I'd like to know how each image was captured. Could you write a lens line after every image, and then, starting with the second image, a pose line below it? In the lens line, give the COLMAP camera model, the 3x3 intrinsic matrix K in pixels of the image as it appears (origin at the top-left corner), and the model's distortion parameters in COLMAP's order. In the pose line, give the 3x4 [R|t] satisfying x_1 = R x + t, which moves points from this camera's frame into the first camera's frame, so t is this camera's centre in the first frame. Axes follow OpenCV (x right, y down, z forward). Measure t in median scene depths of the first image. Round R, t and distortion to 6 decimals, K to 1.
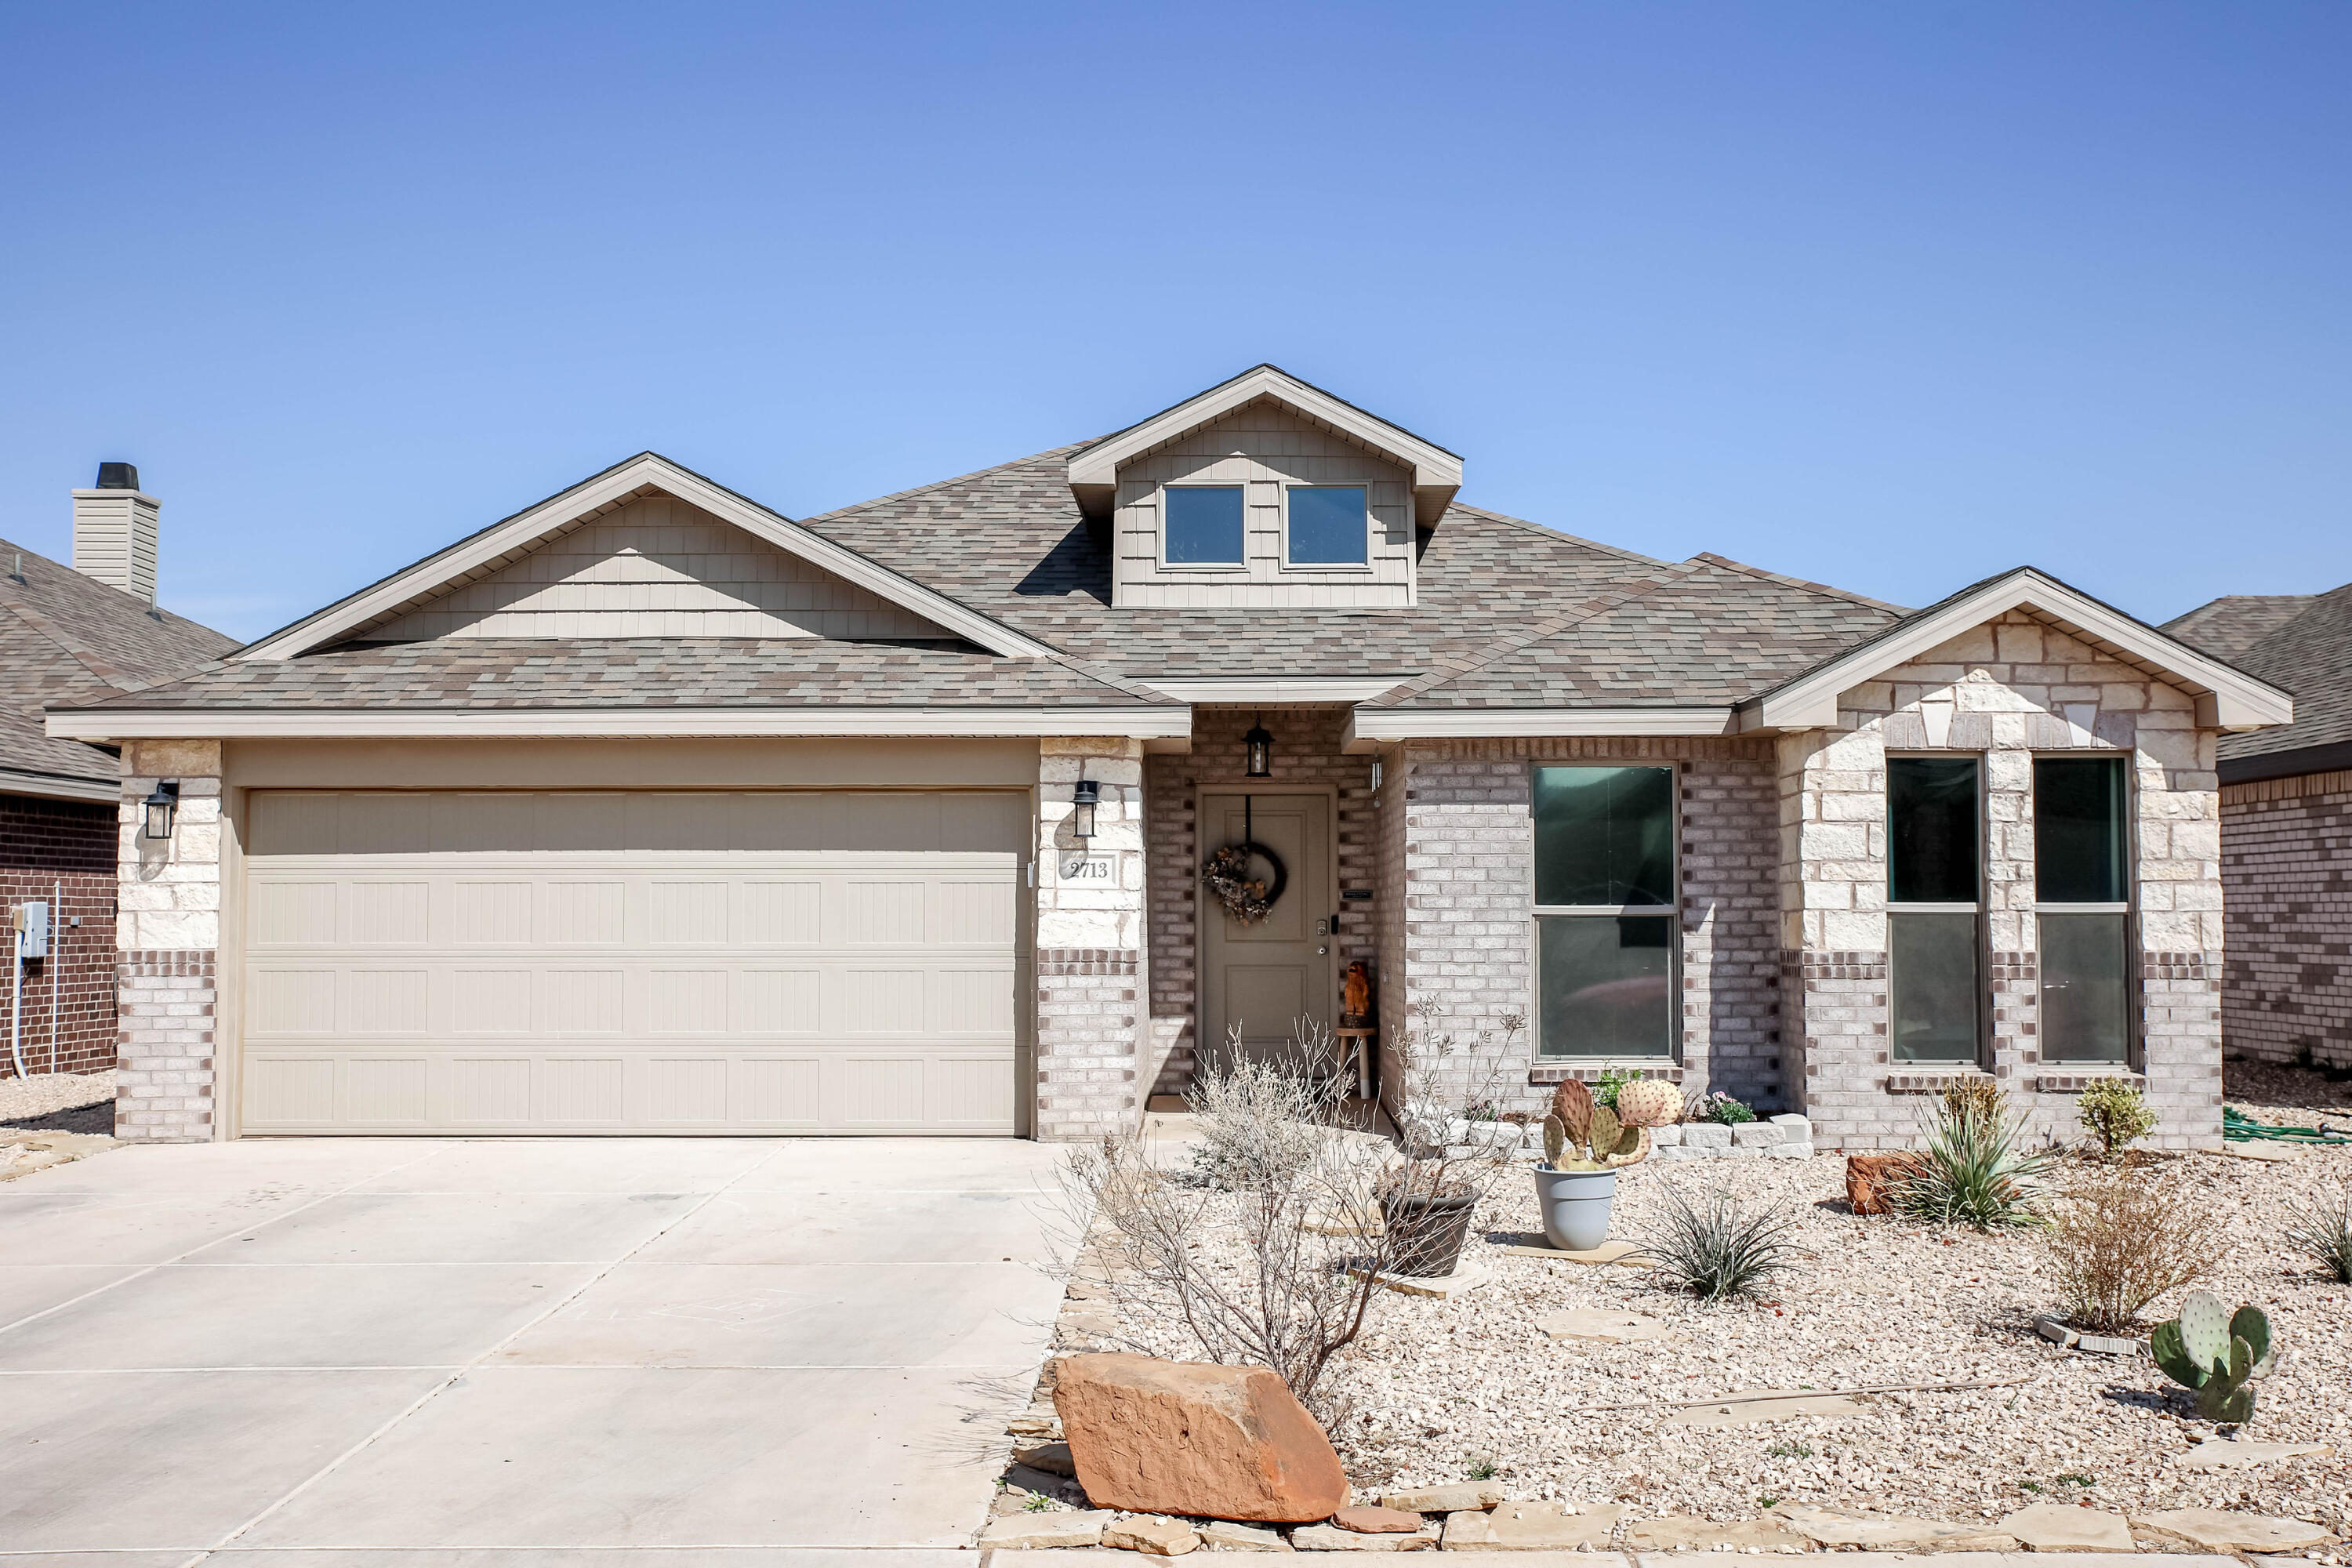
lens RADIAL K [[2404.3, 0, 1188.5], [0, 2404.3, 777.0], [0, 0, 1]] dist [0.003571, 0.006233]
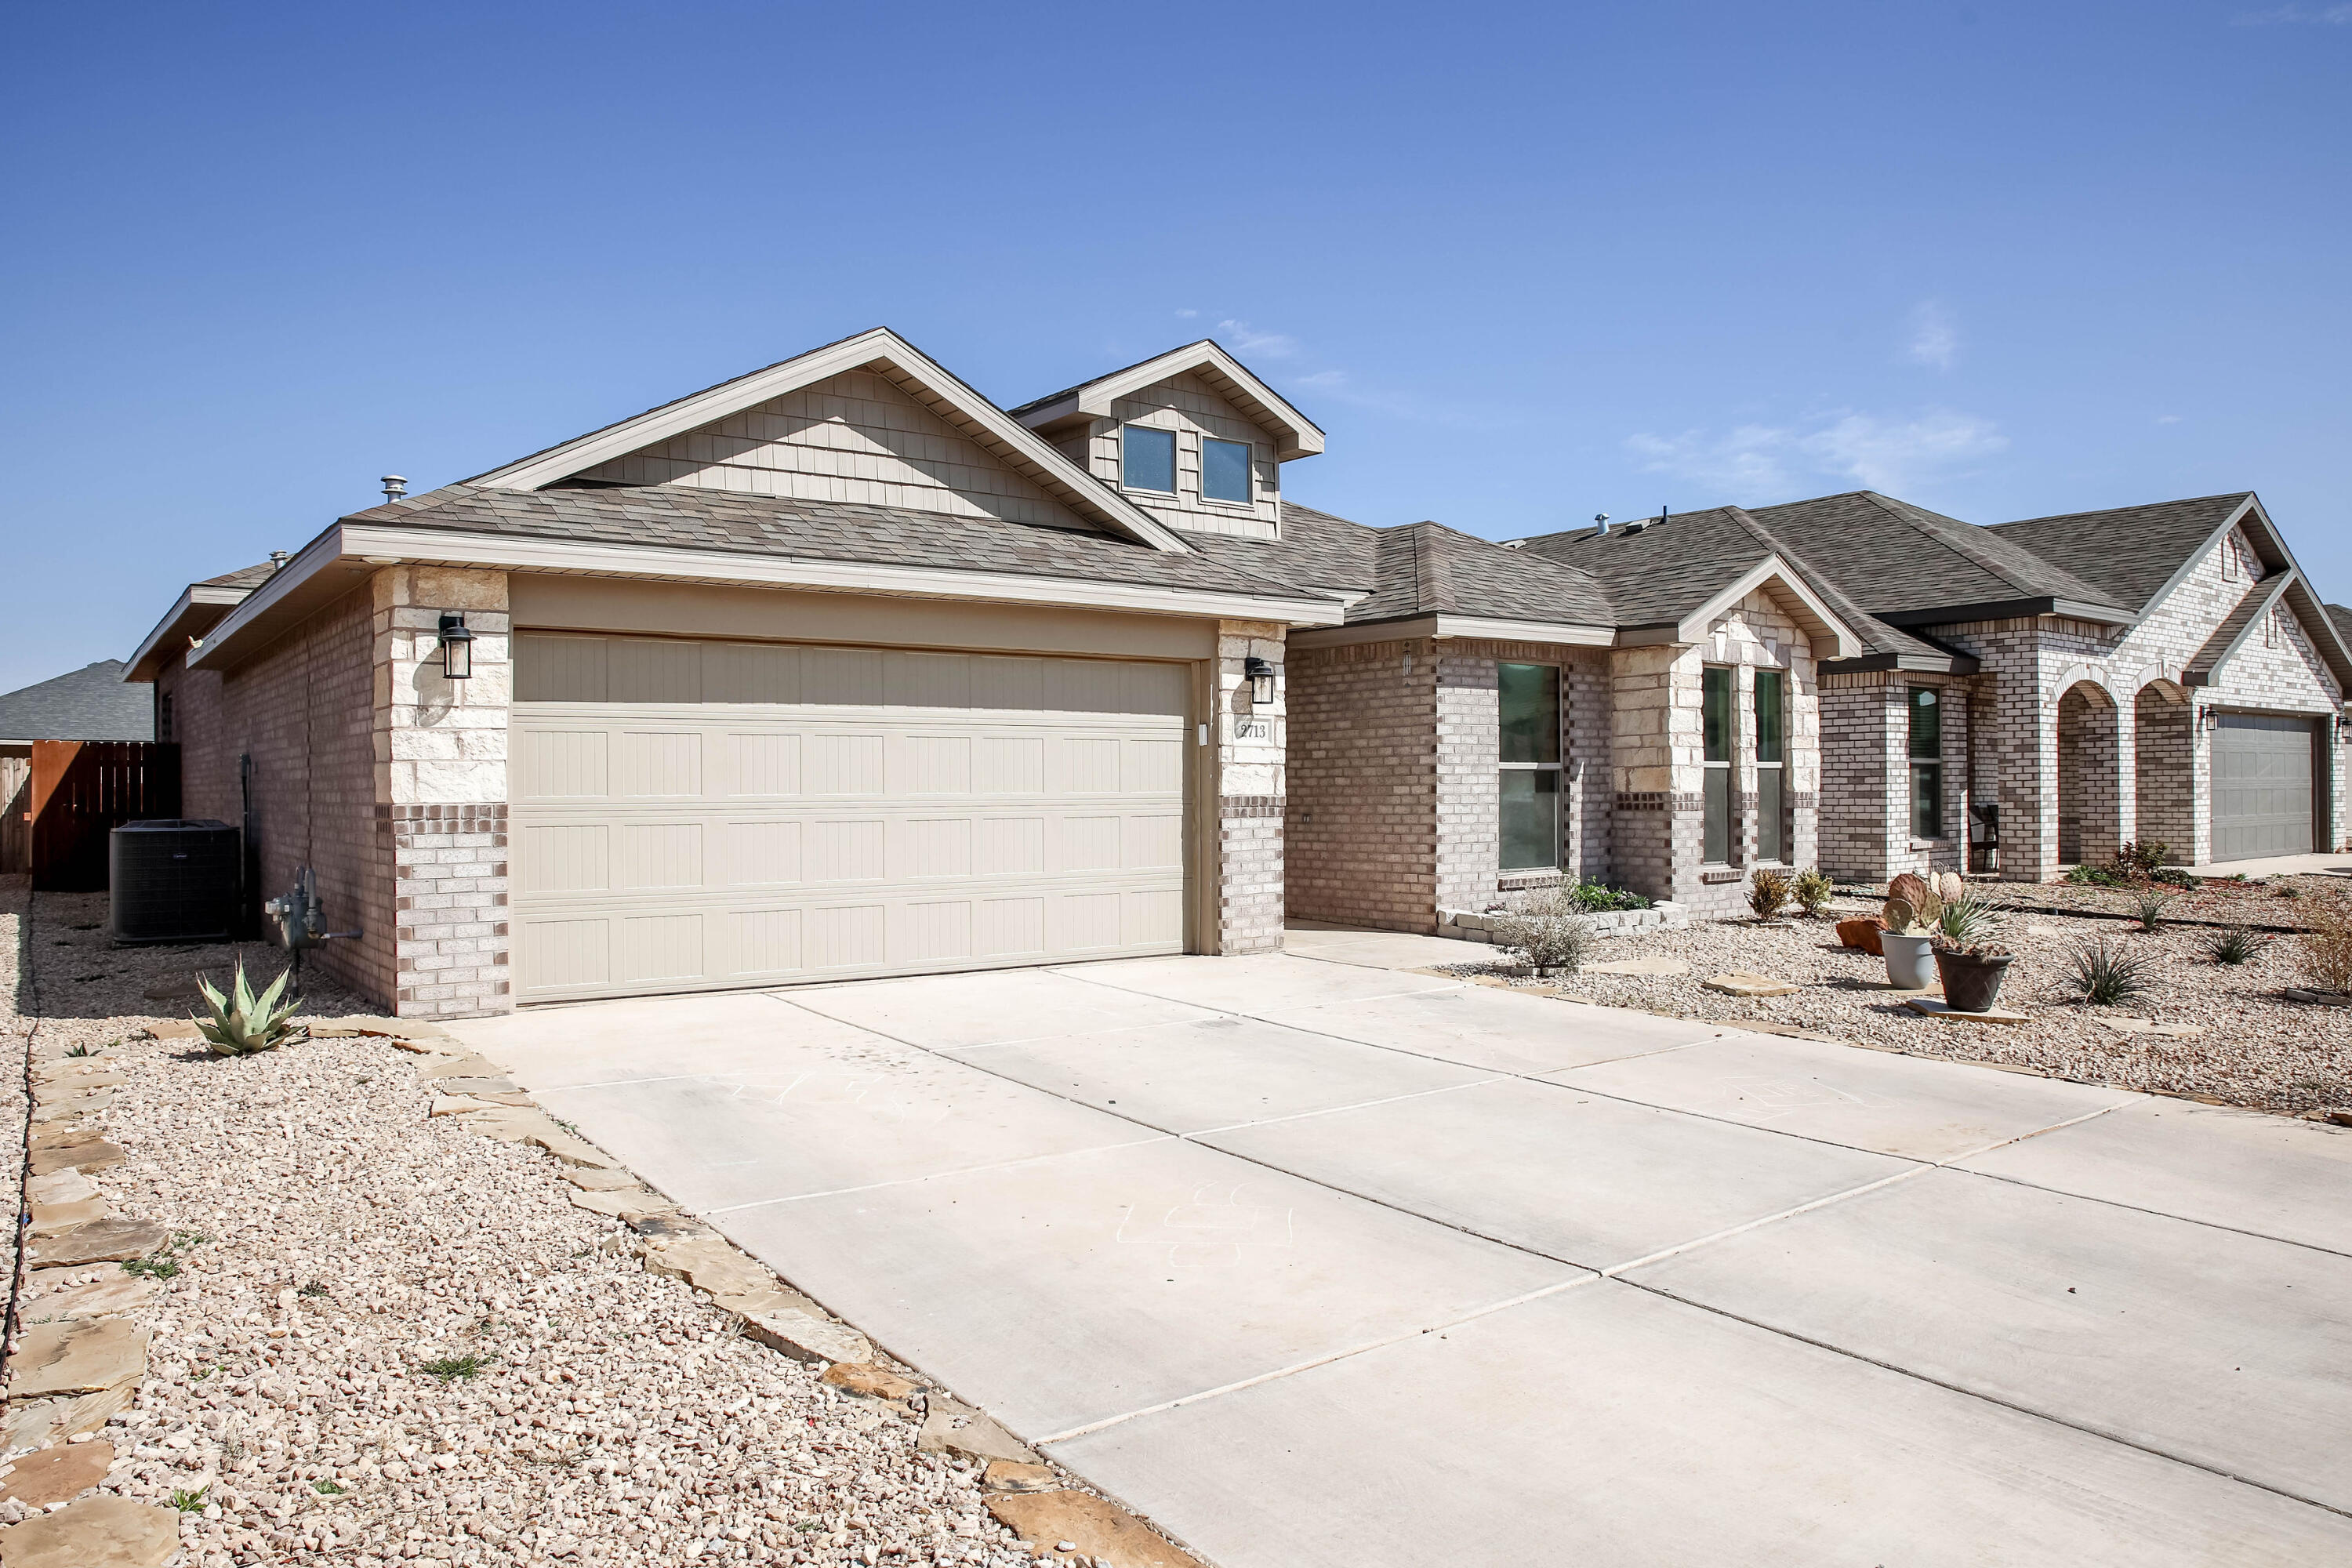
lens RADIAL K [[1603.4, 0, 1184.5], [0, 1603.4, 777.8], [0, 0, 1]] dist [-0.135135, 0.096498]
pose [[0.794218, -0.000365, 0.607633, -0.560981], [-0.029792, 0.998774, 0.039540, 0.031278], [-0.606902, -0.049506, 0.793233, 0.377319]]
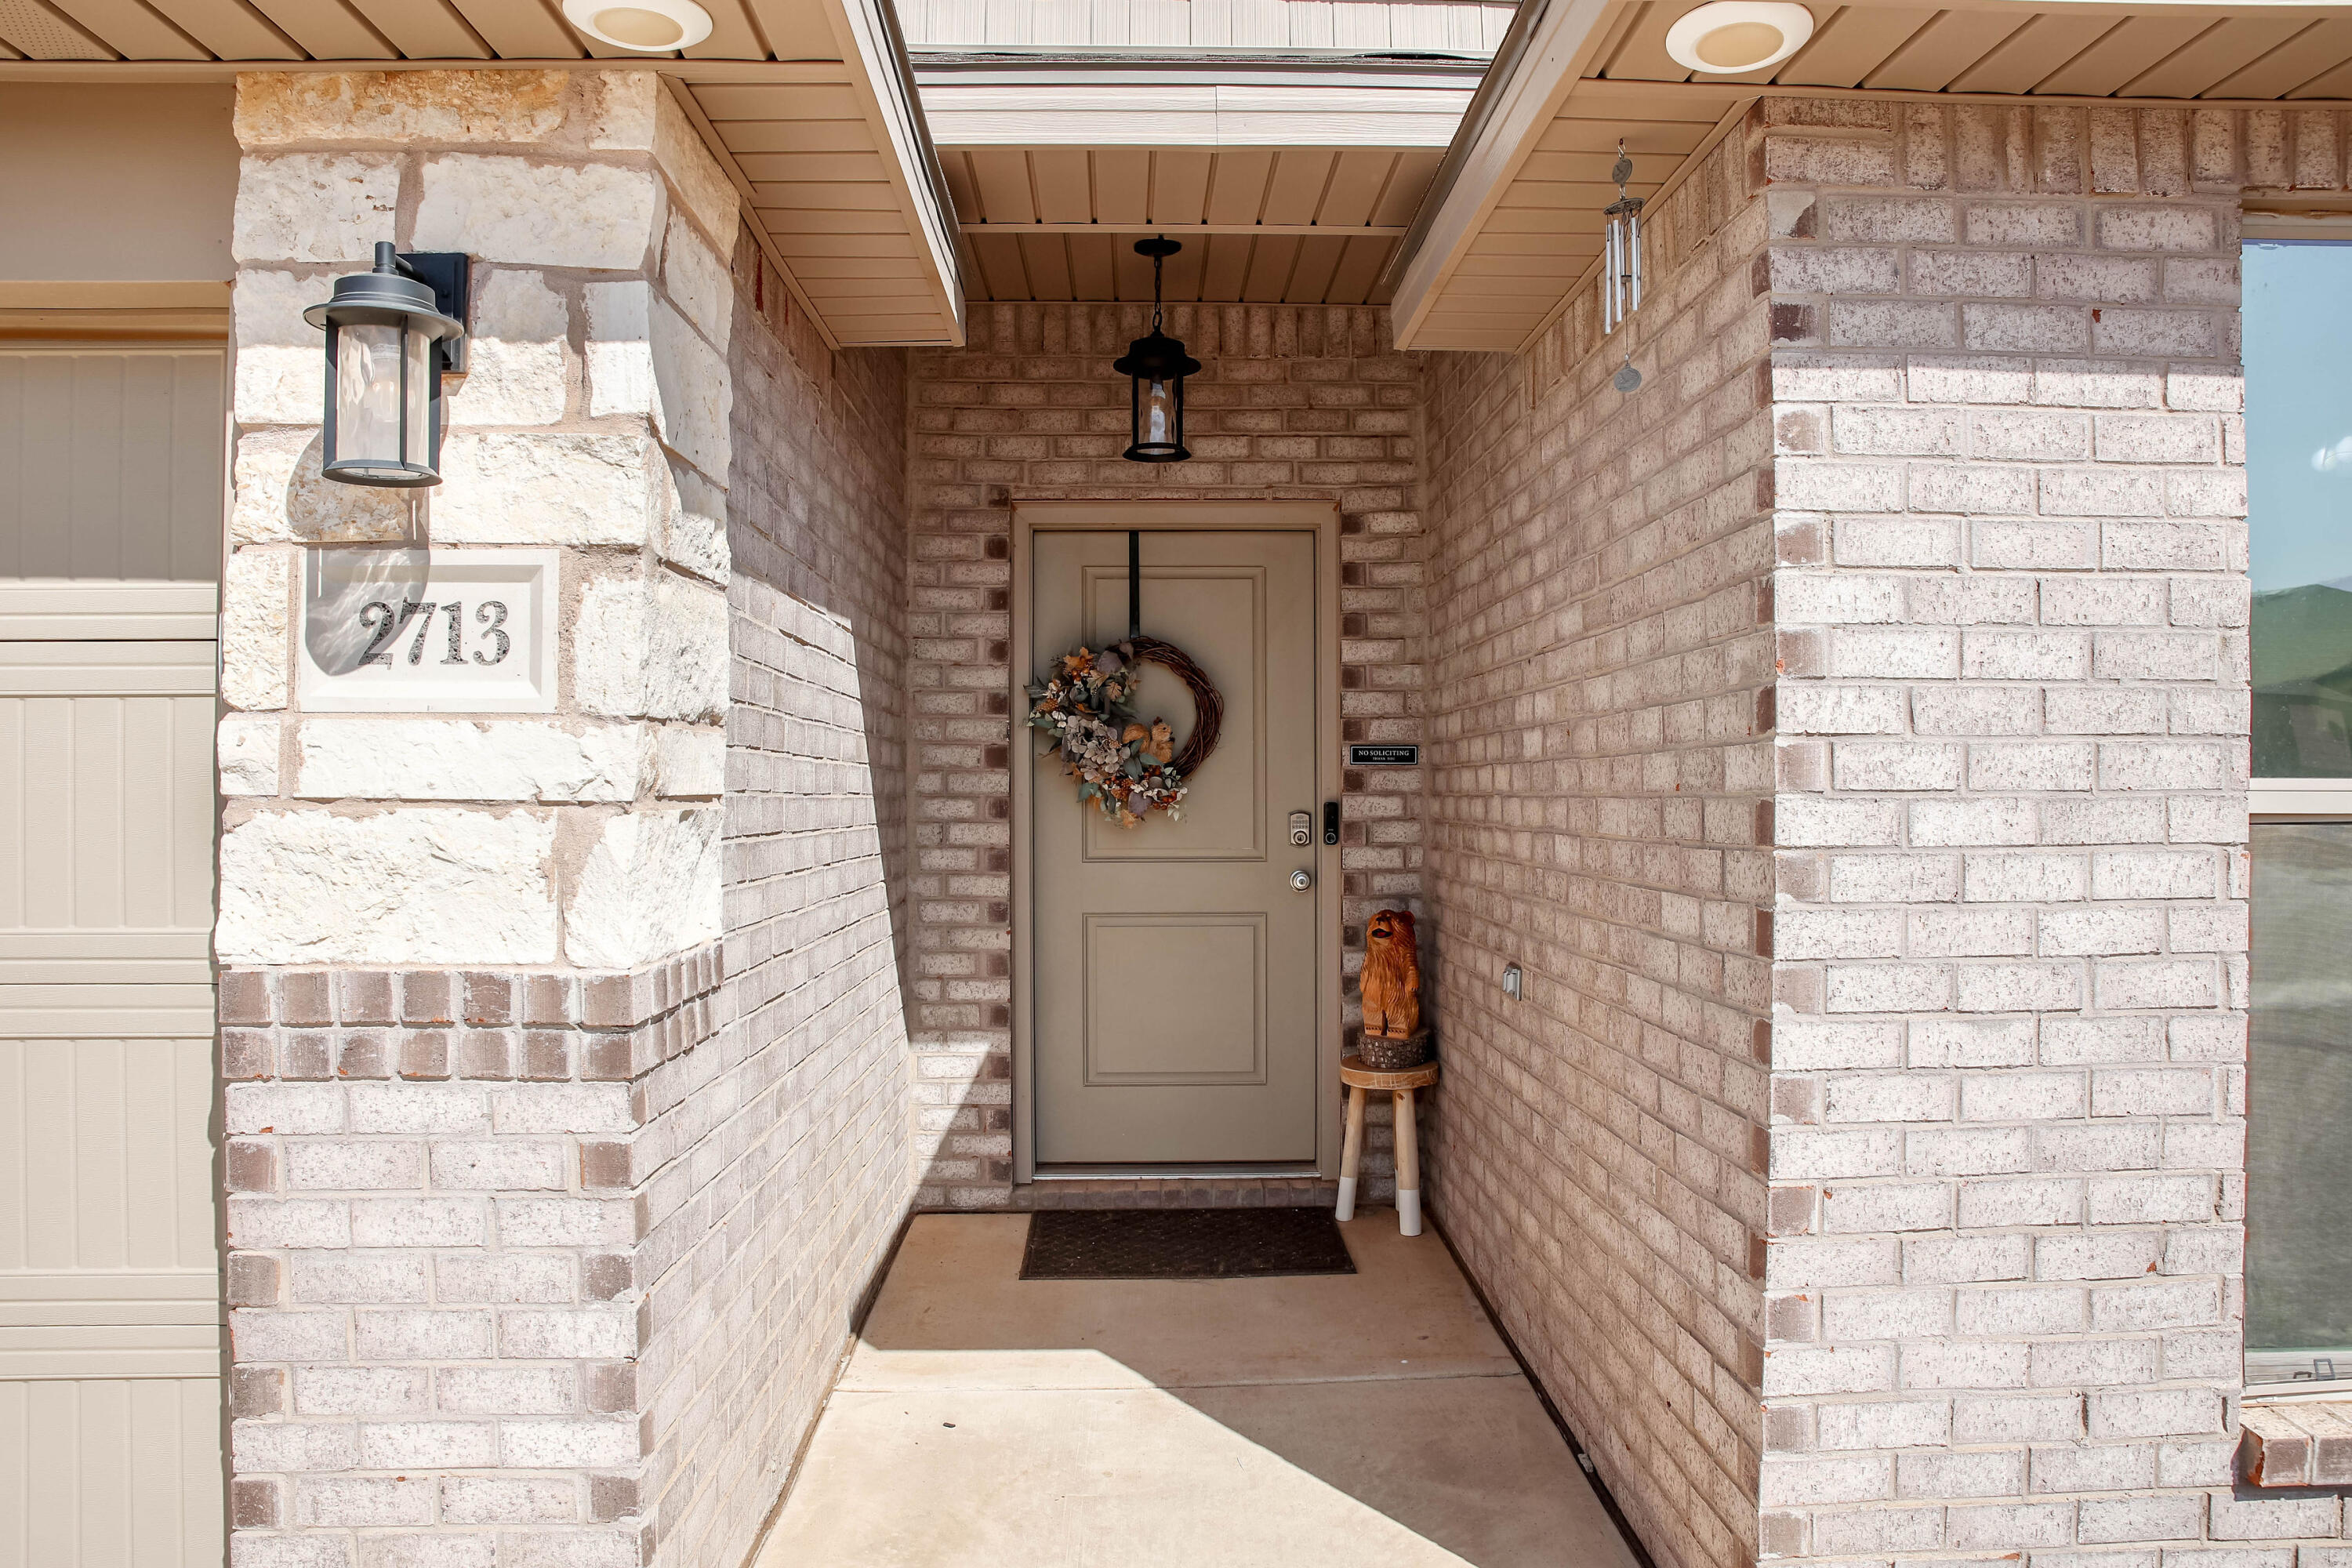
lens RADIAL K [[1603.4, 0, 1184.5], [0, 1603.4, 777.8], [0, 0, 1]] dist [-0.135135, 0.096498]
pose [[0.998920, -0.002571, 0.046394, 0.024358], [0.000073, 0.998554, 0.053760, 0.044645], [-0.046465, -0.053698, 0.997476, 0.844047]]
